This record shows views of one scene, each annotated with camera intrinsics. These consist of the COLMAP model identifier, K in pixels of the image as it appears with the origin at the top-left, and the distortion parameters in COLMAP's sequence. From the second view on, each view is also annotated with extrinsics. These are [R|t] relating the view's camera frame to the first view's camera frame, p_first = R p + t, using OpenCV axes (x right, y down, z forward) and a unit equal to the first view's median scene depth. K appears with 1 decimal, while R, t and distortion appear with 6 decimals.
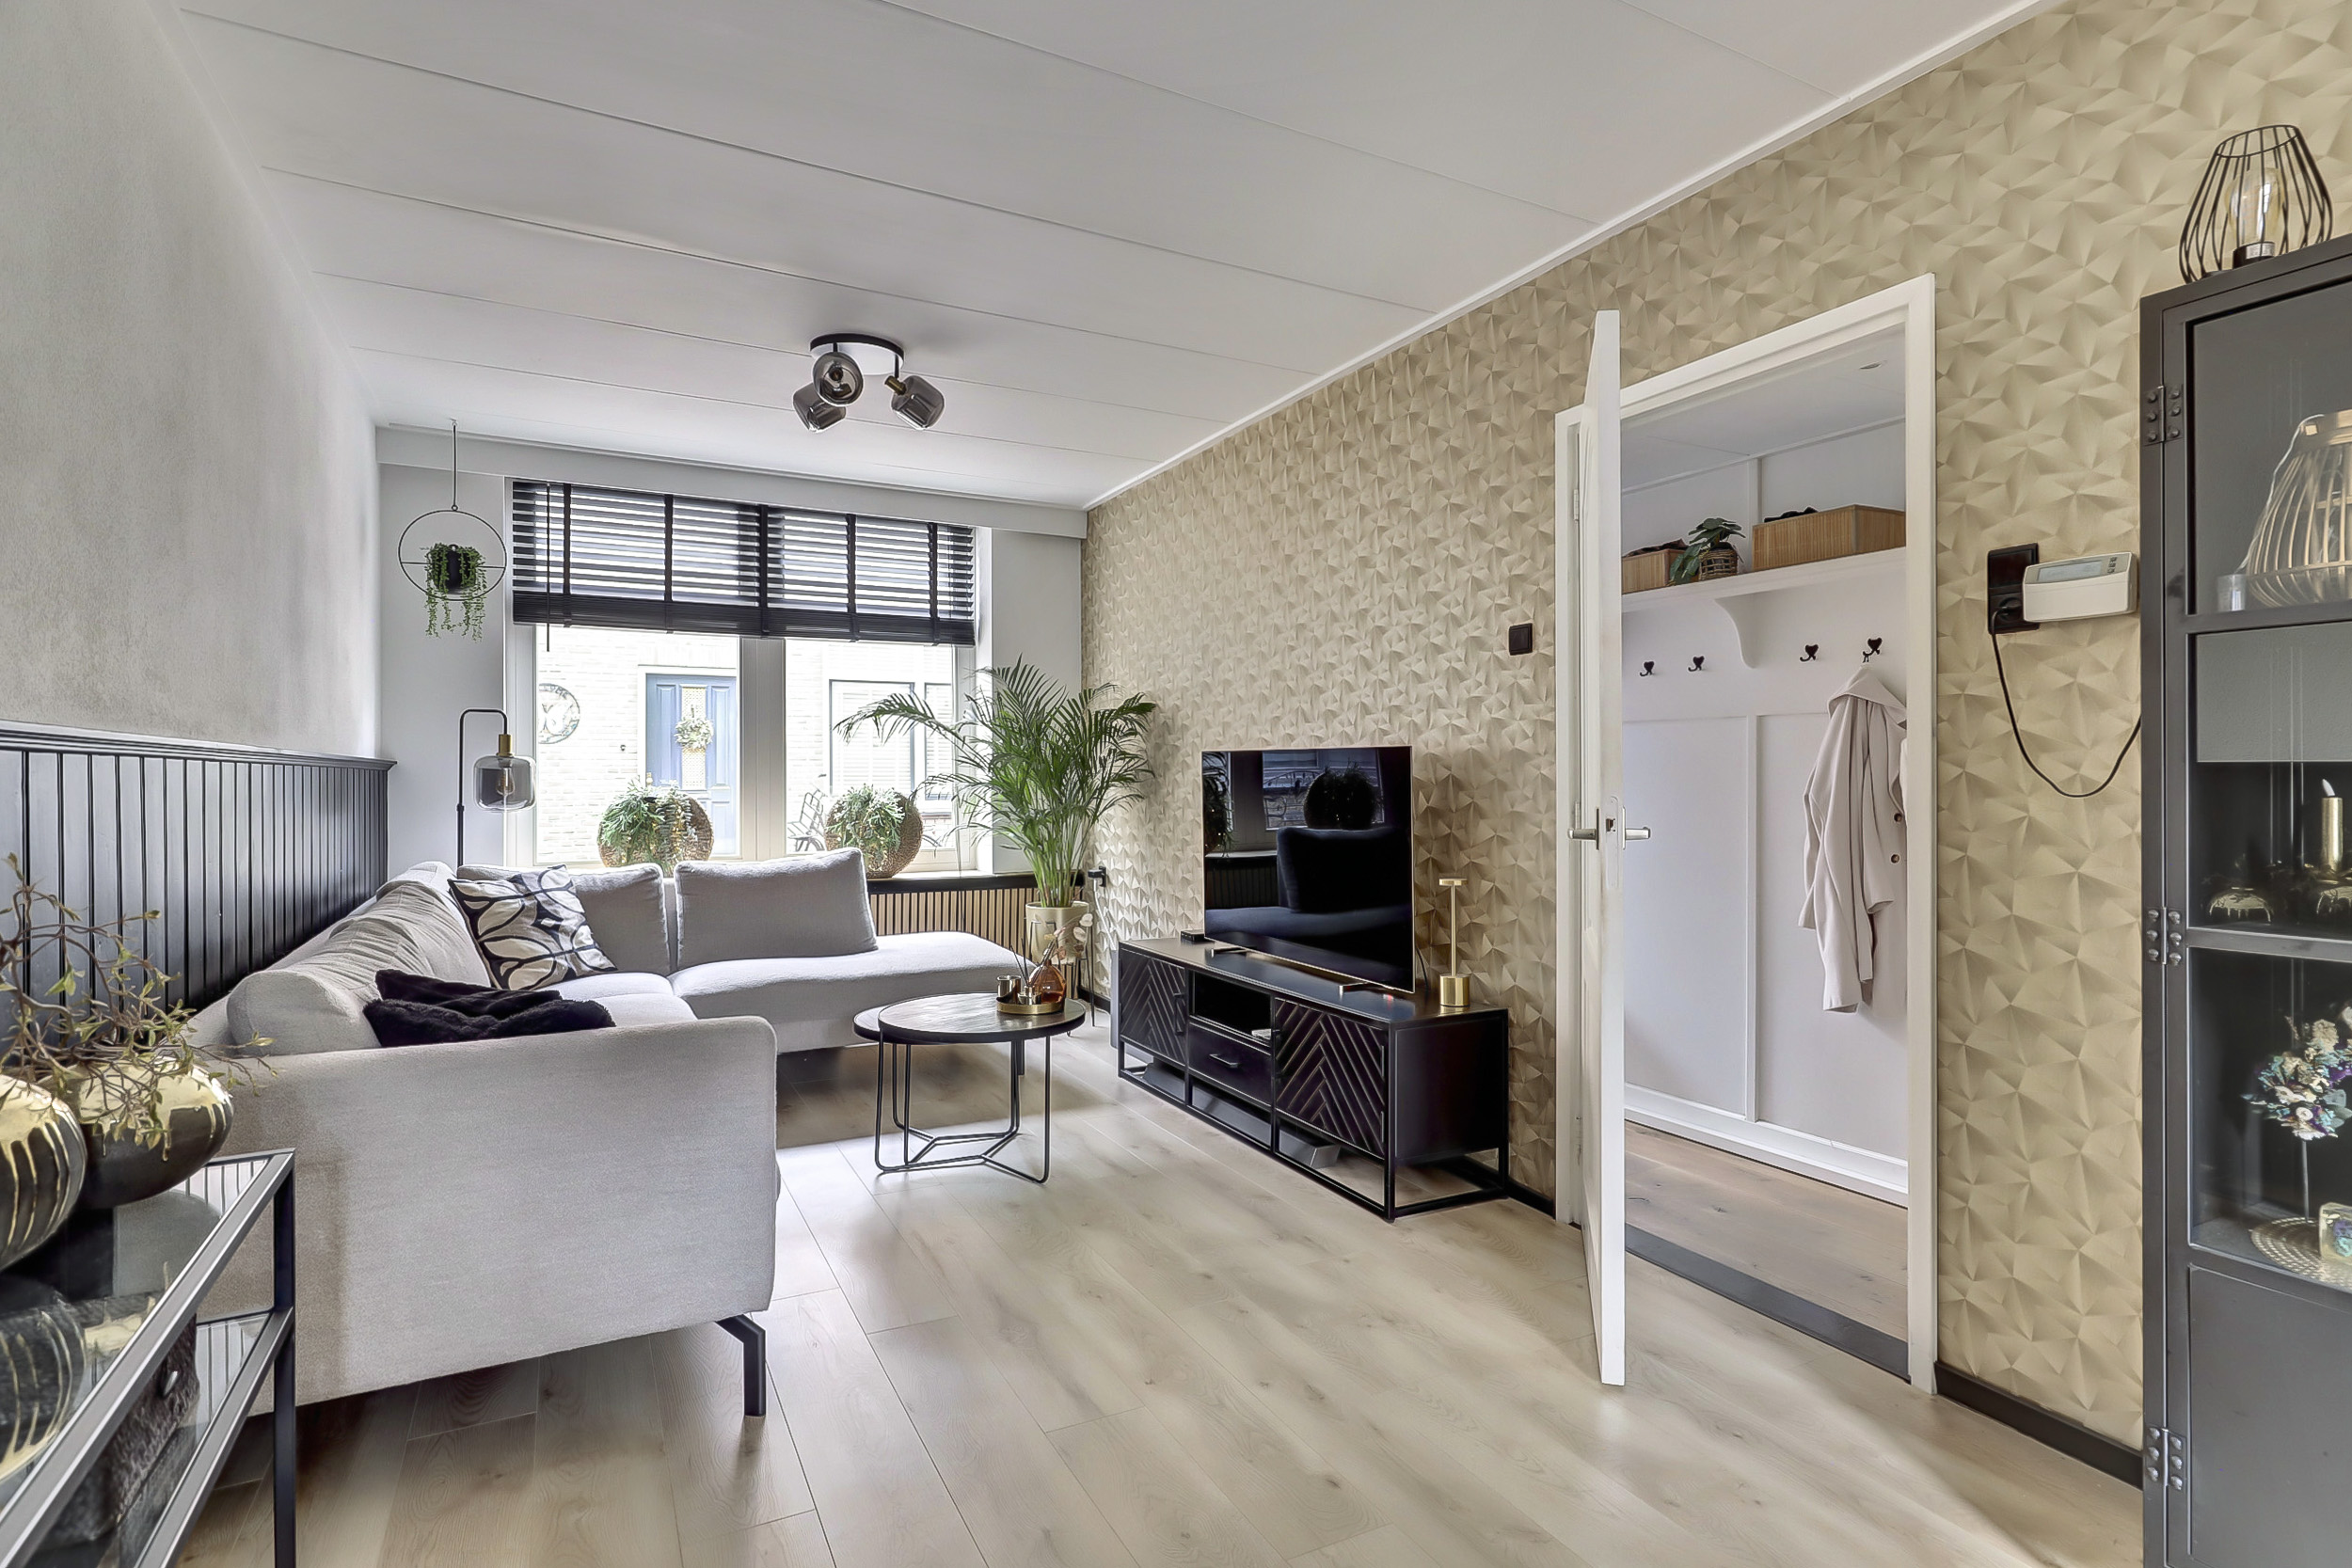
lens RADIAL K [[1188.3, 0, 1173.9], [0, 1188.3, 788.1], [0, 0, 1]] dist [0.003706, 0.000180]
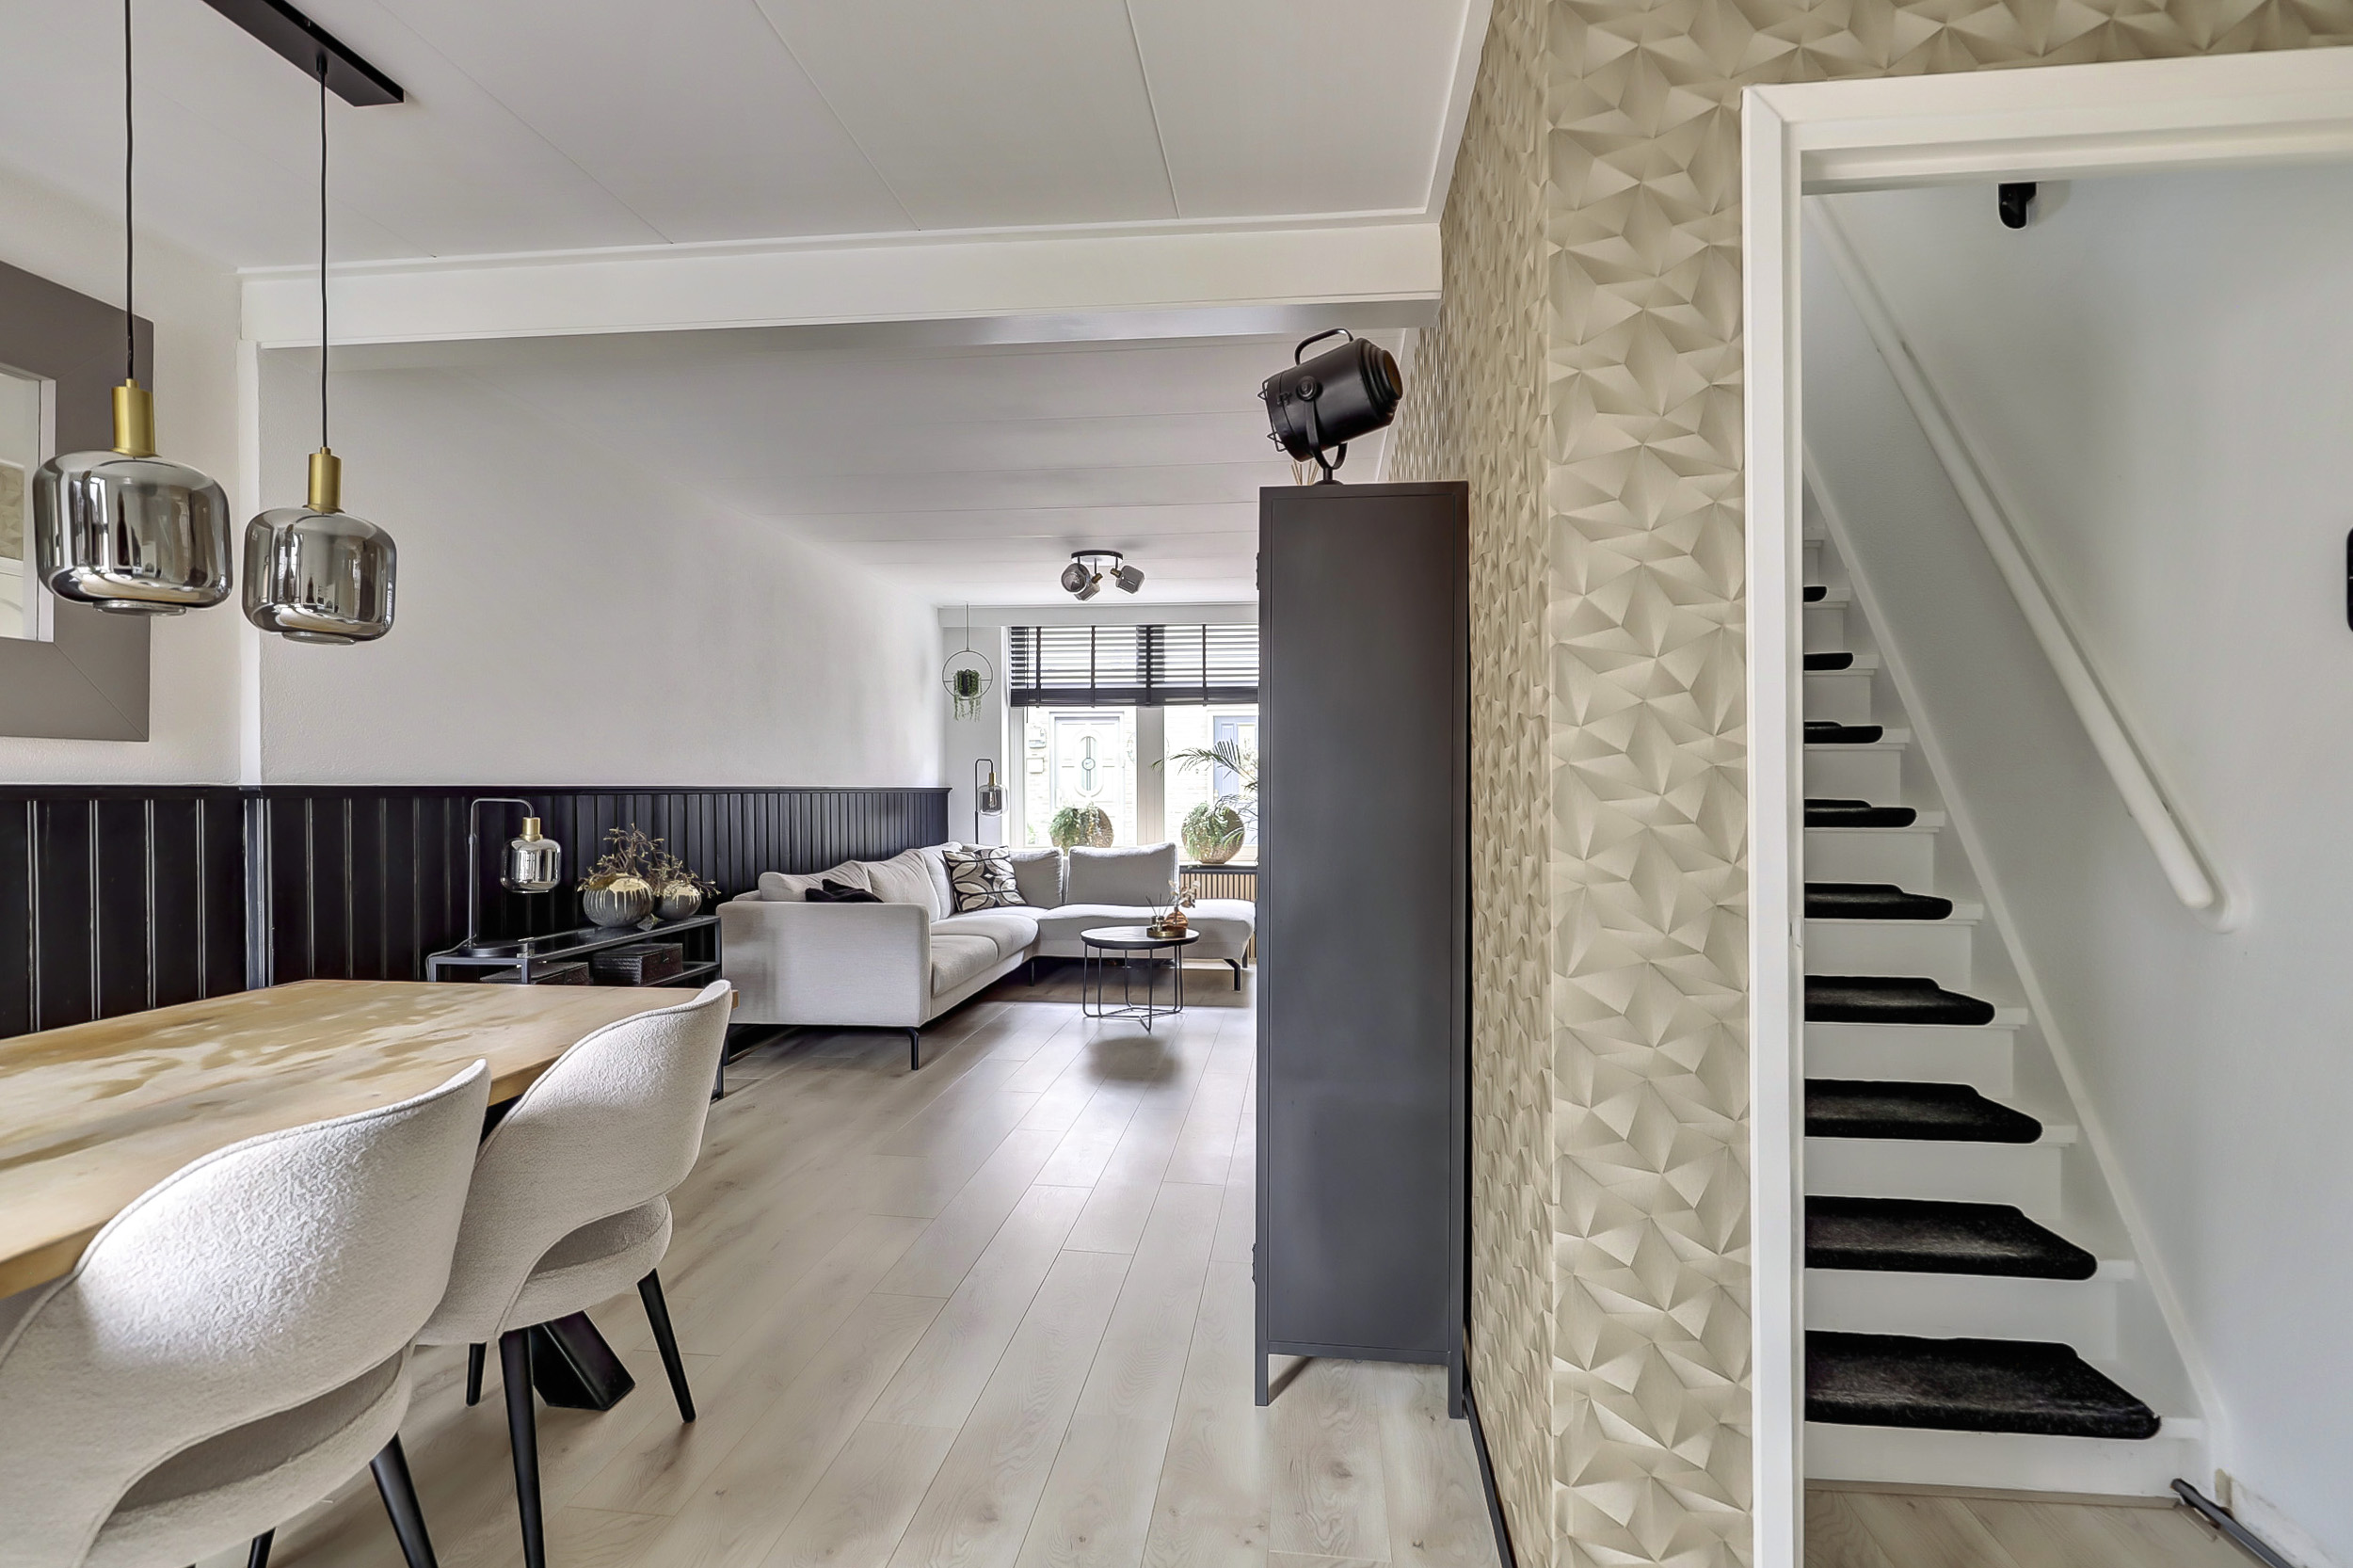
lens RADIAL K [[1141.3, 0, 1178.6], [0, 1141.3, 799.0], [0, 0, 1]] dist [0.003016, -0.000867]
pose [[0.833550, 0.003266, -0.552435, 0.566539], [-0.003564, 0.999994, 0.000534, -0.006835], [0.552433, 0.001523, 0.833556, -0.254630]]
